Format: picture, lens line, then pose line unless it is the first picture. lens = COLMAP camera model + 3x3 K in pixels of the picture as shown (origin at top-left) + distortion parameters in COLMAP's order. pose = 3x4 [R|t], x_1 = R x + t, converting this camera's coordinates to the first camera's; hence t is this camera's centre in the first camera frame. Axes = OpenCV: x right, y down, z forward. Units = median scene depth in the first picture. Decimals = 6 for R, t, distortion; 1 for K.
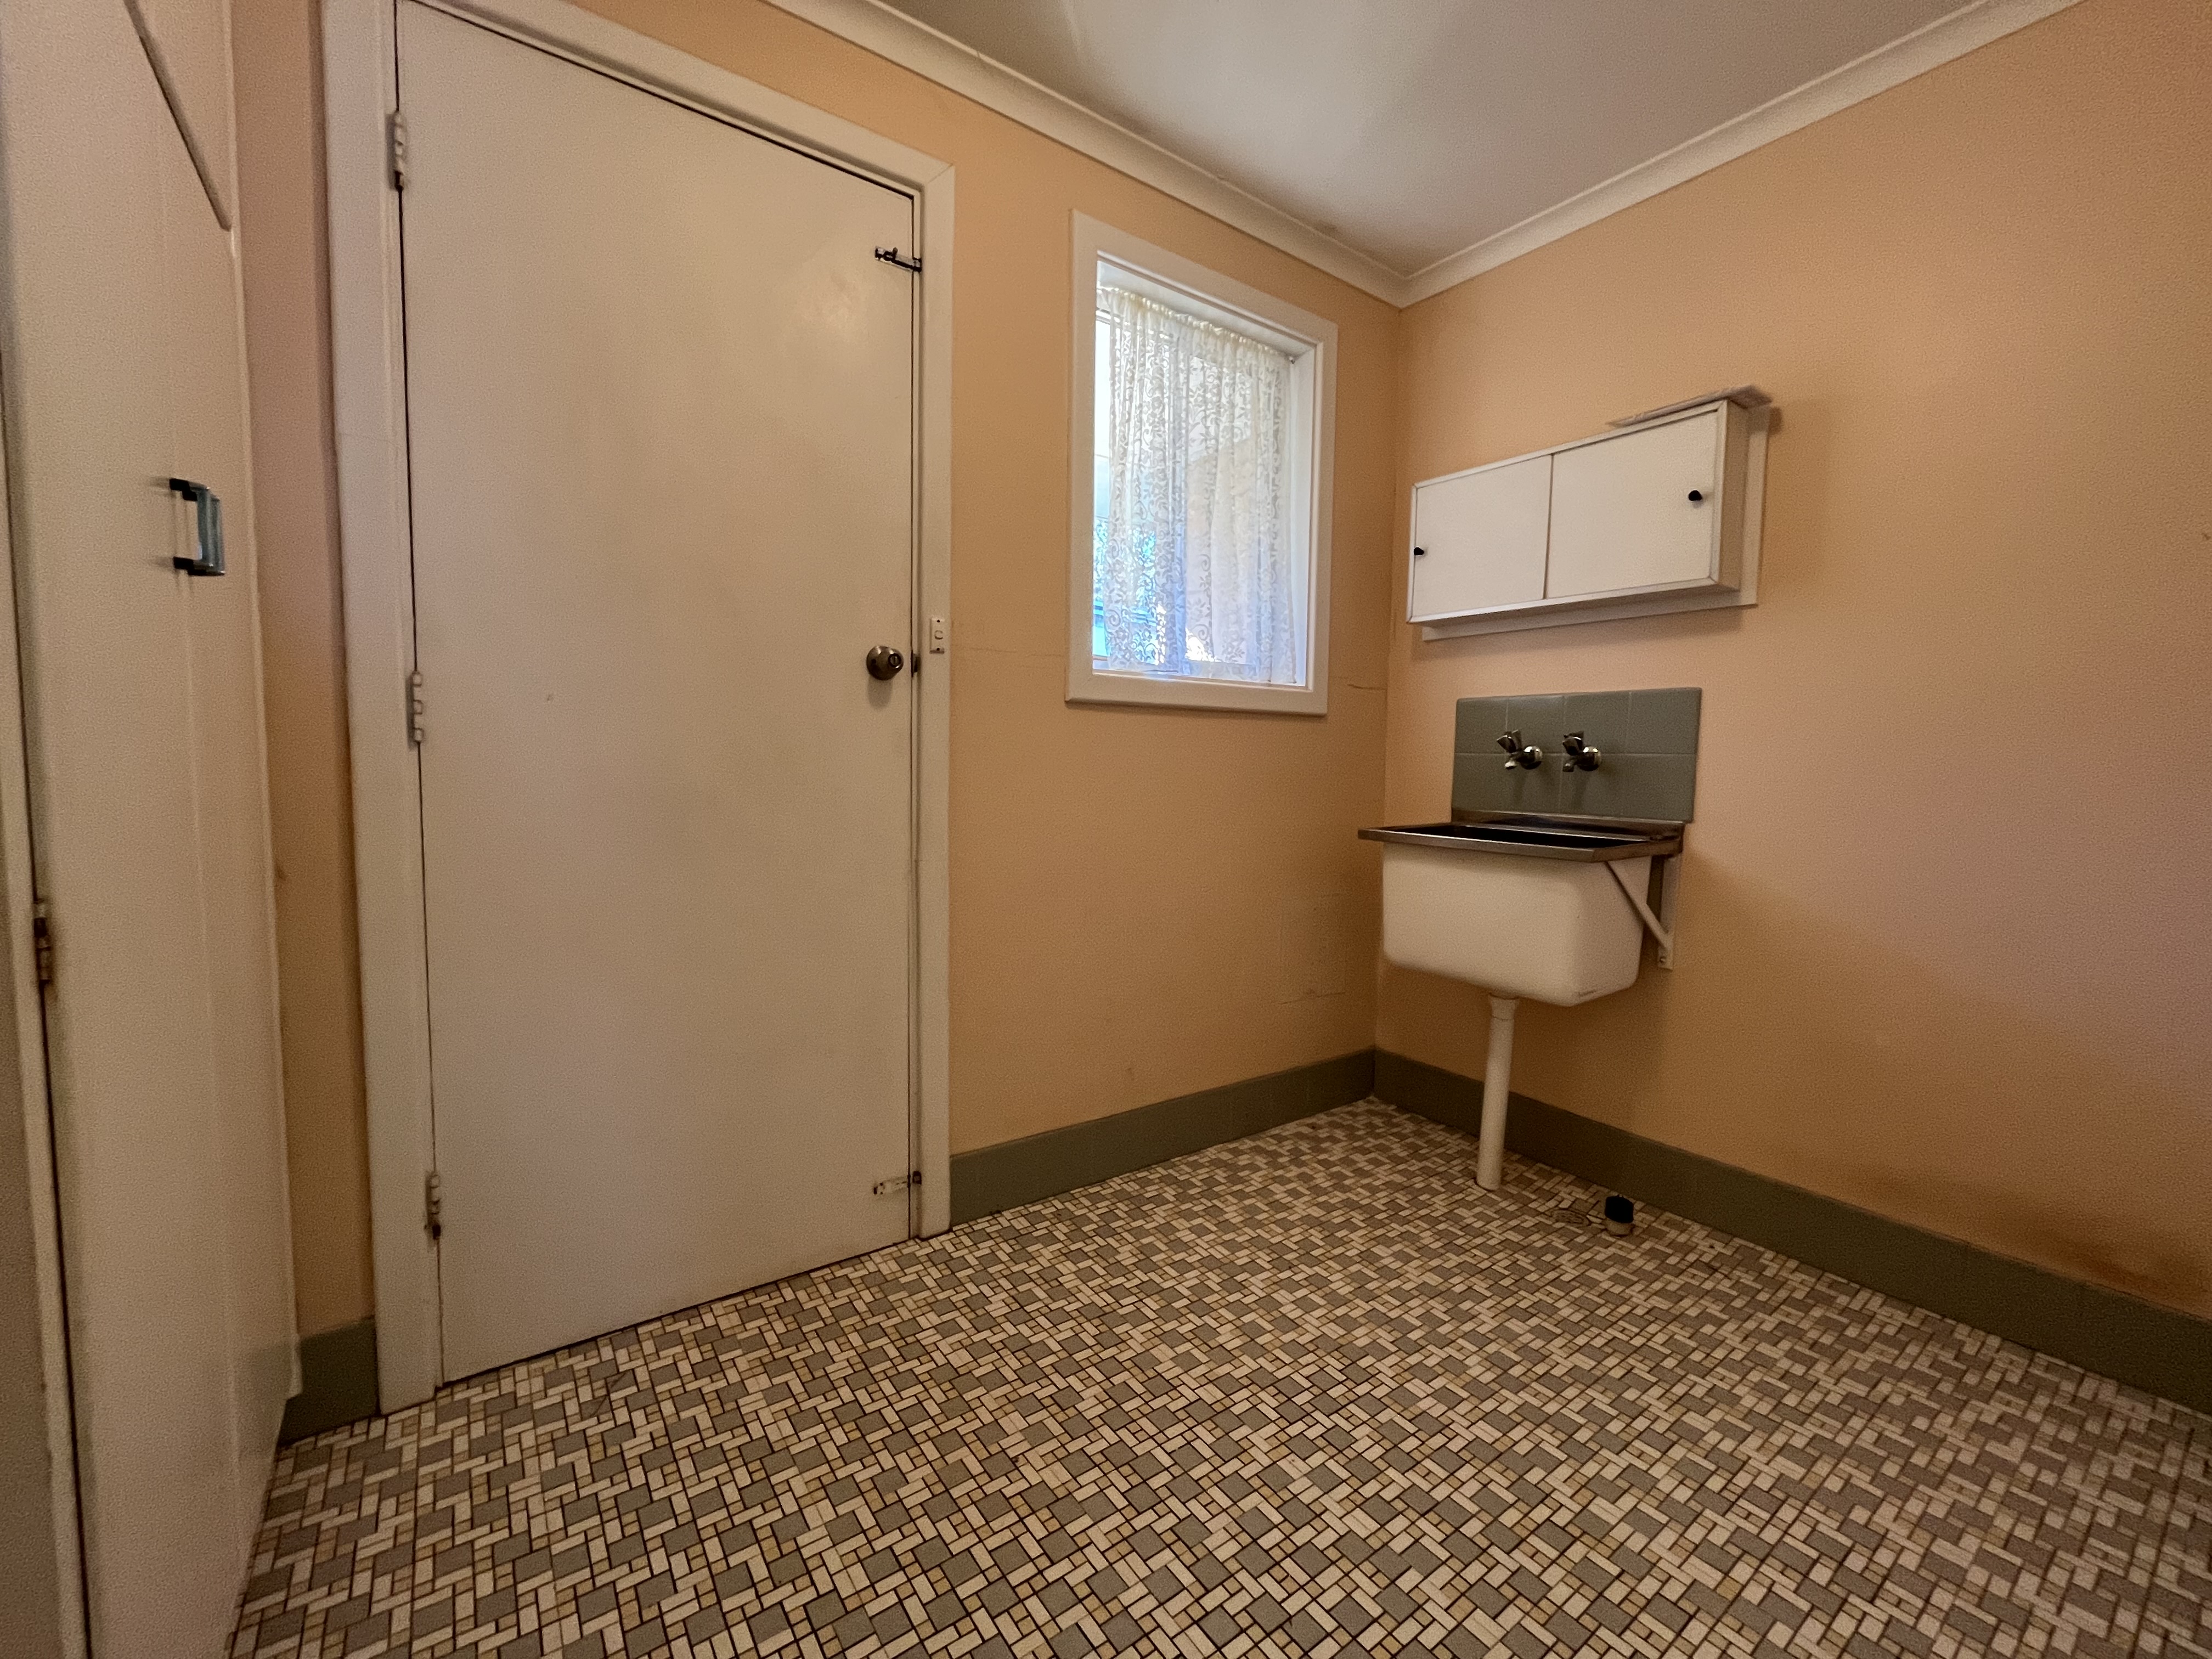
lens RADIAL K [[901.6, 0, 1096.5], [0, 901.6, 826.6], [0, 0, 1]] dist [-0.004119, 0.000199]
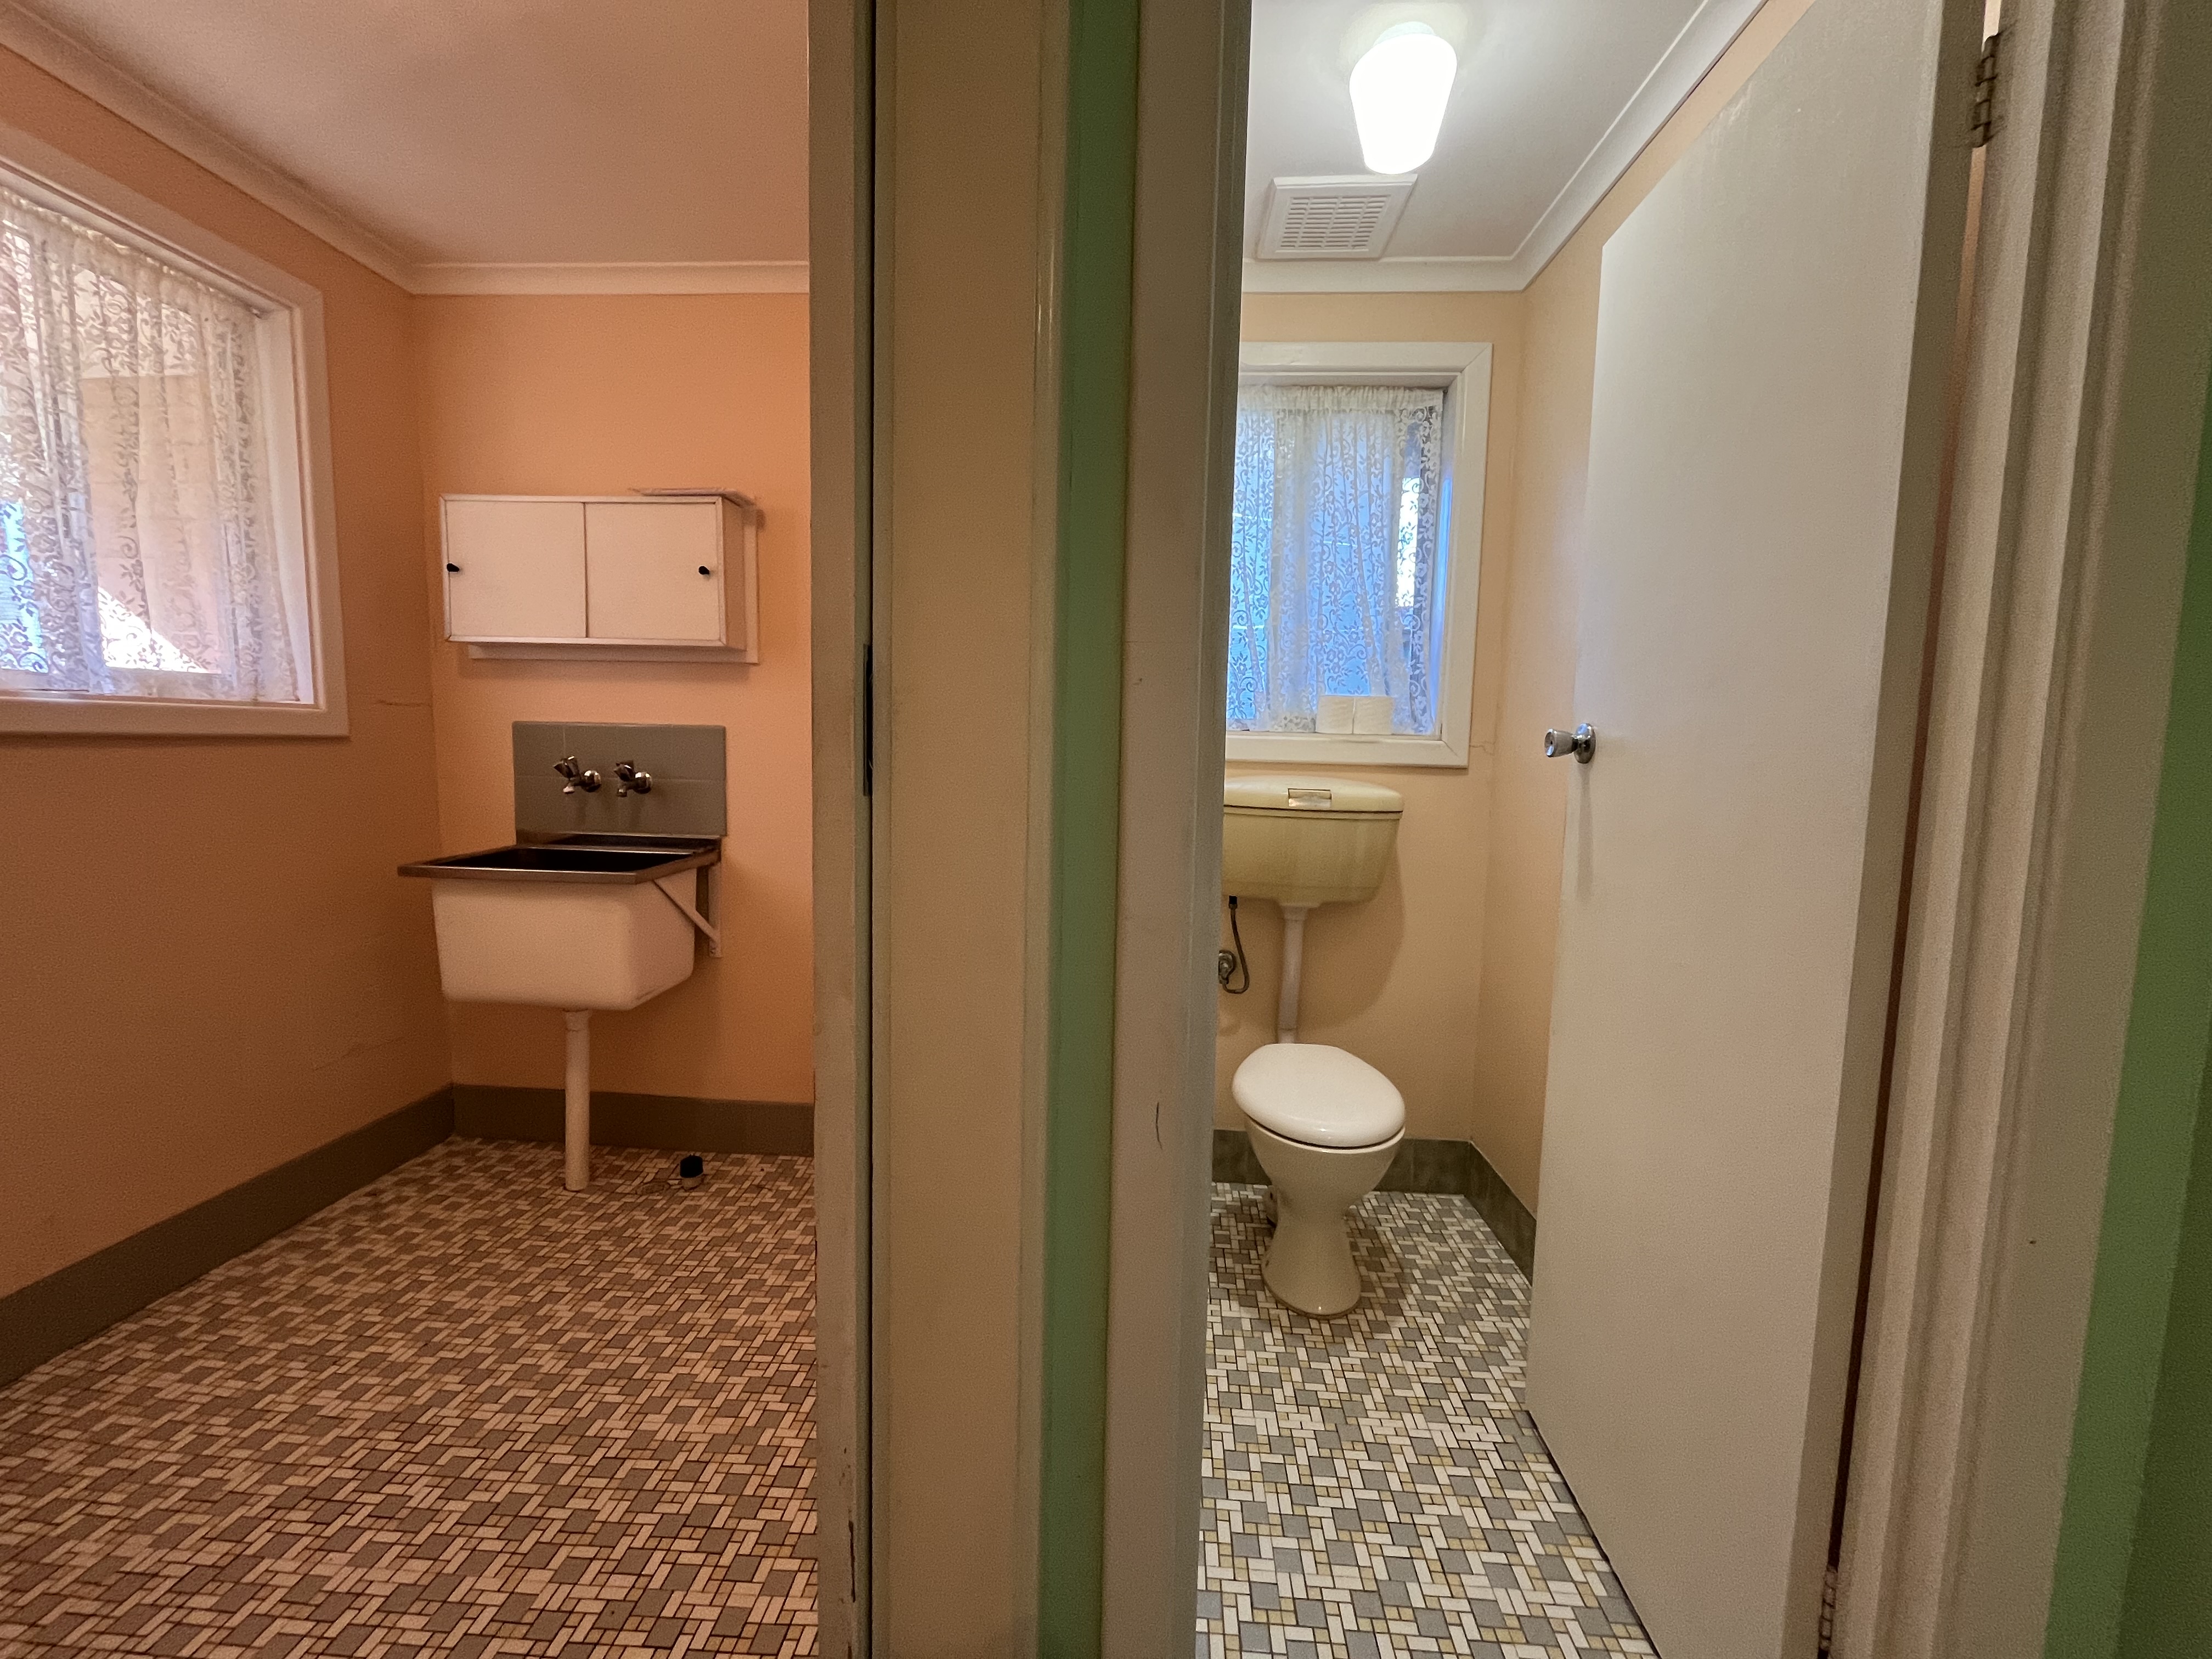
lens RADIAL K [[901.6, 0, 1096.5], [0, 901.6, 826.6], [0, 0, 1]] dist [-0.004119, 0.000199]
pose [[0.628324, -0.073338, 0.774487, 0.031729], [0.046722, 0.997307, 0.056532, -0.064141], [-0.776547, 0.000665, 0.630059, -0.164408]]
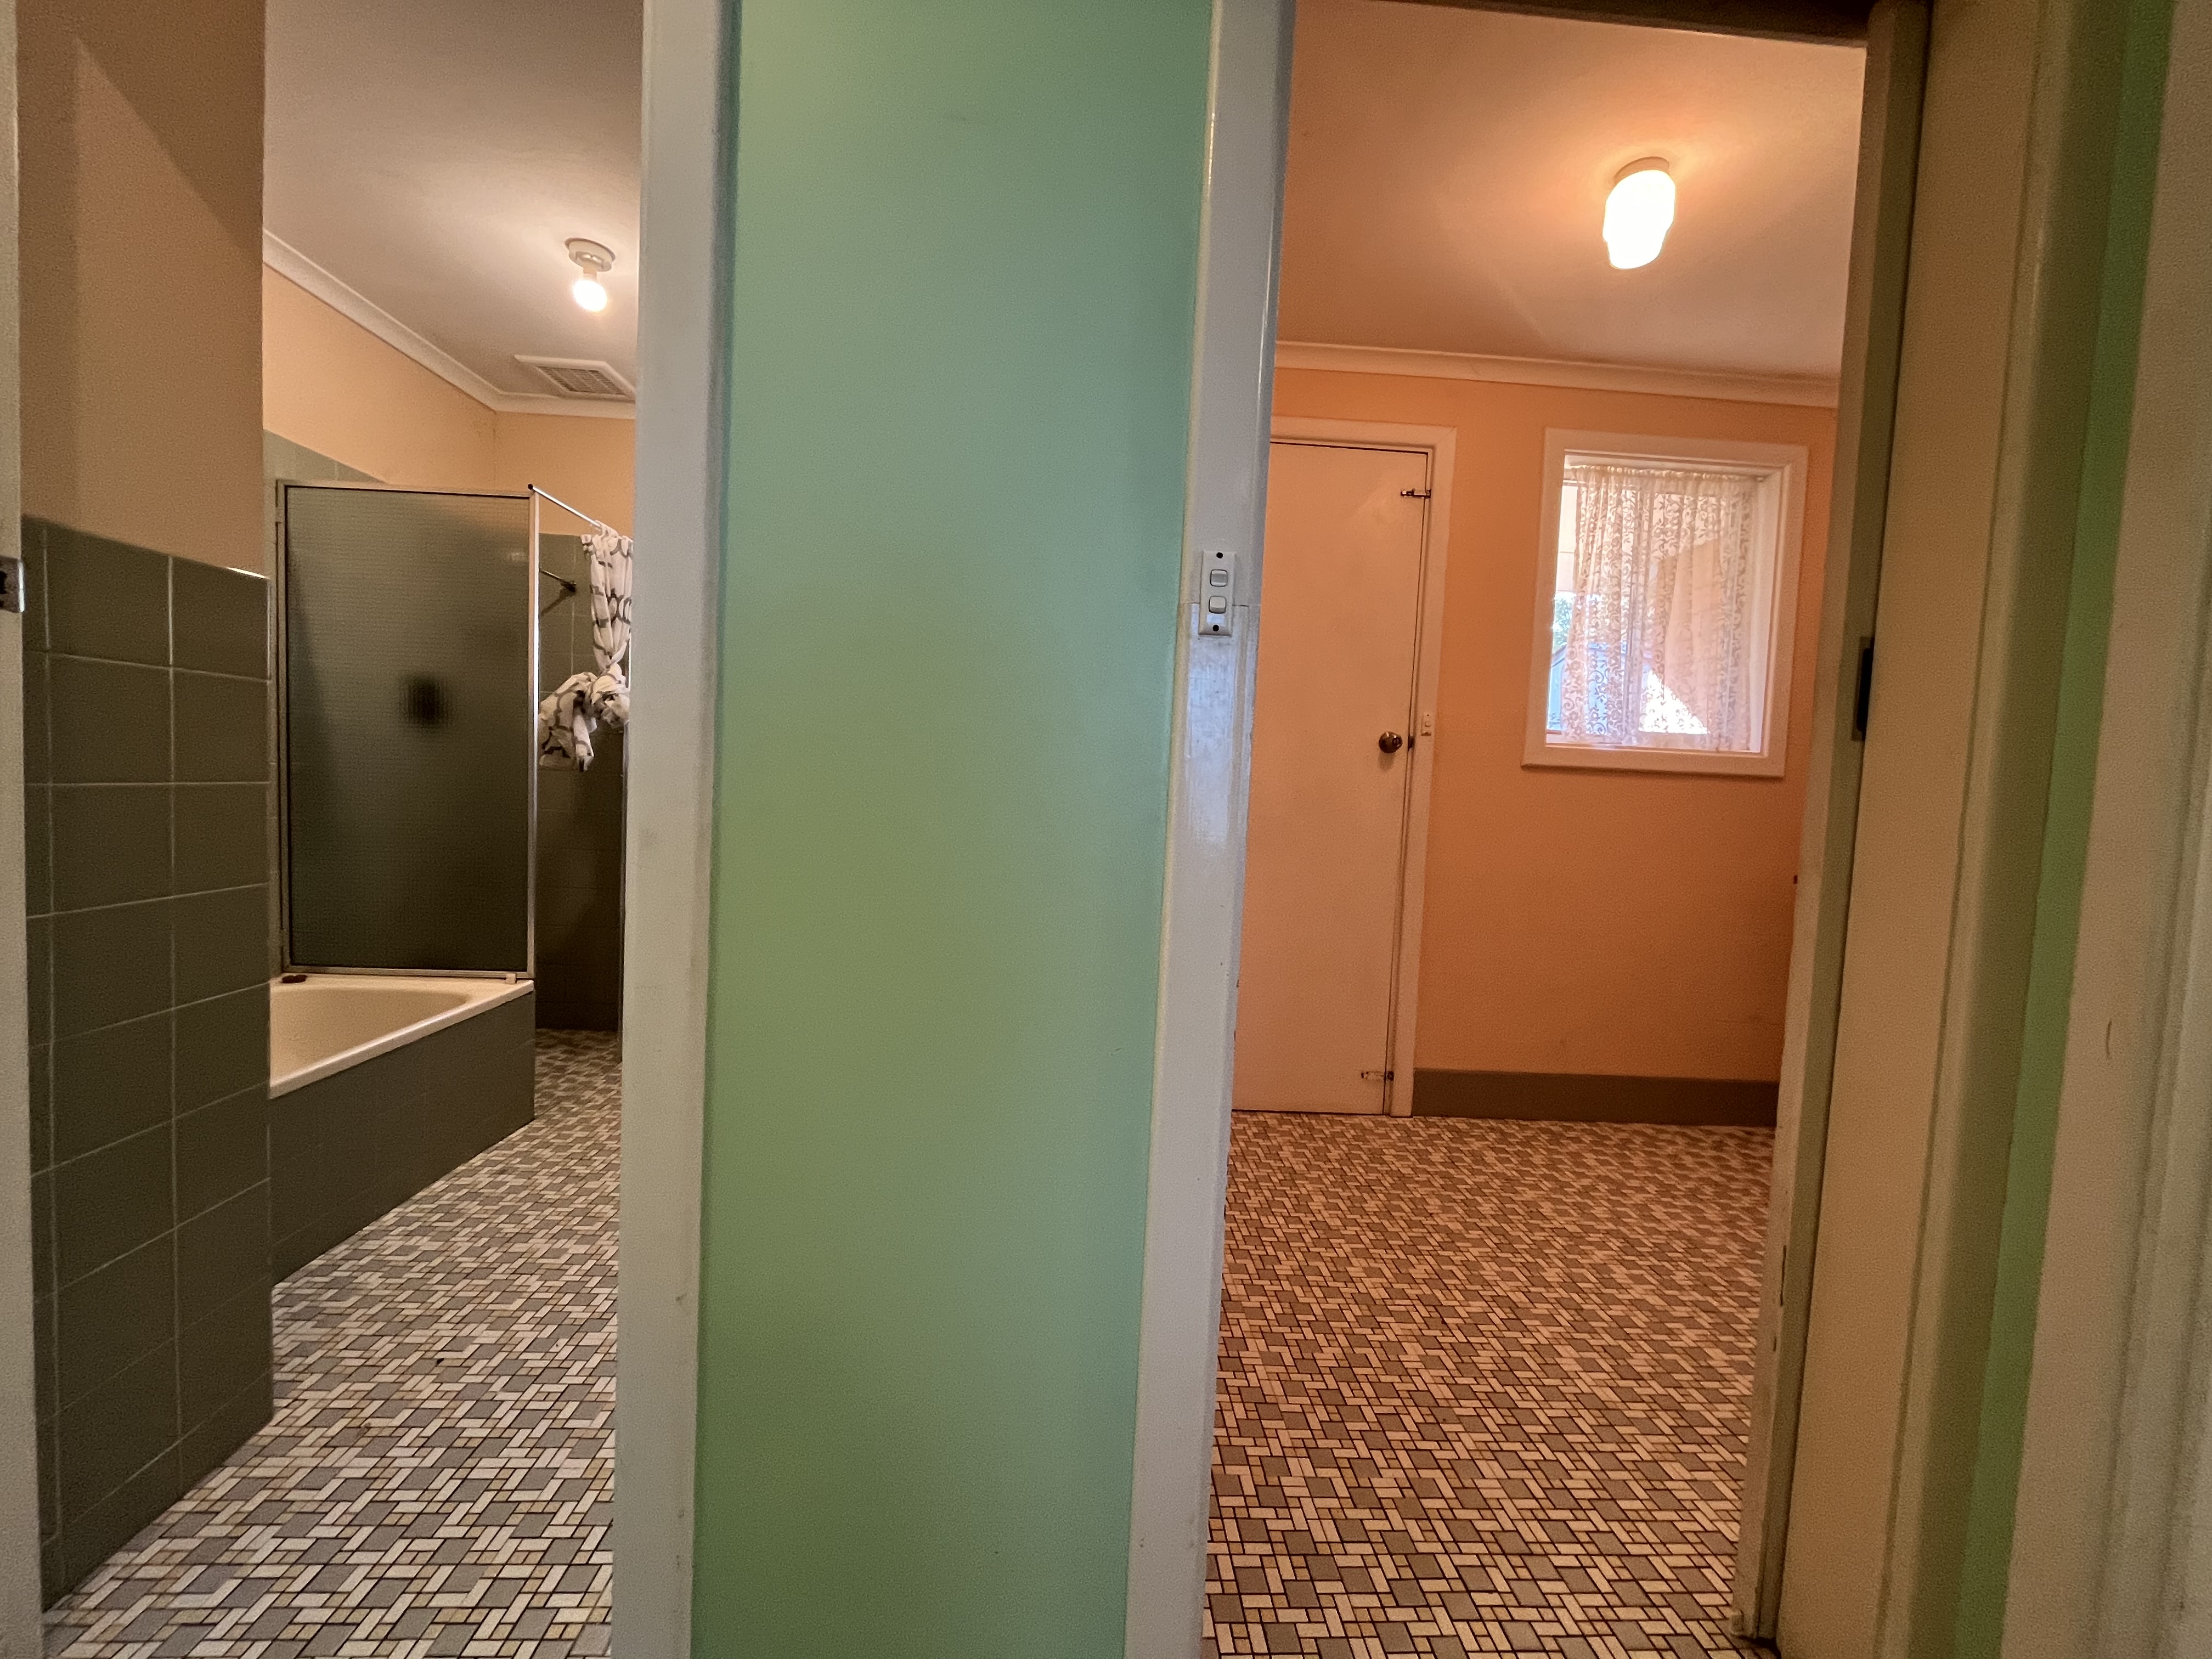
lens RADIAL K [[899.8, 0, 1106.0], [0, 899.8, 829.5], [0, 0, 1]] dist [0.000267, -0.000007]
pose [[0.847161, 0.051960, -0.528790, 0.167154], [-0.073002, 0.997151, -0.018972, 0.035423], [0.526297, 0.054675, 0.848541, -0.541131]]
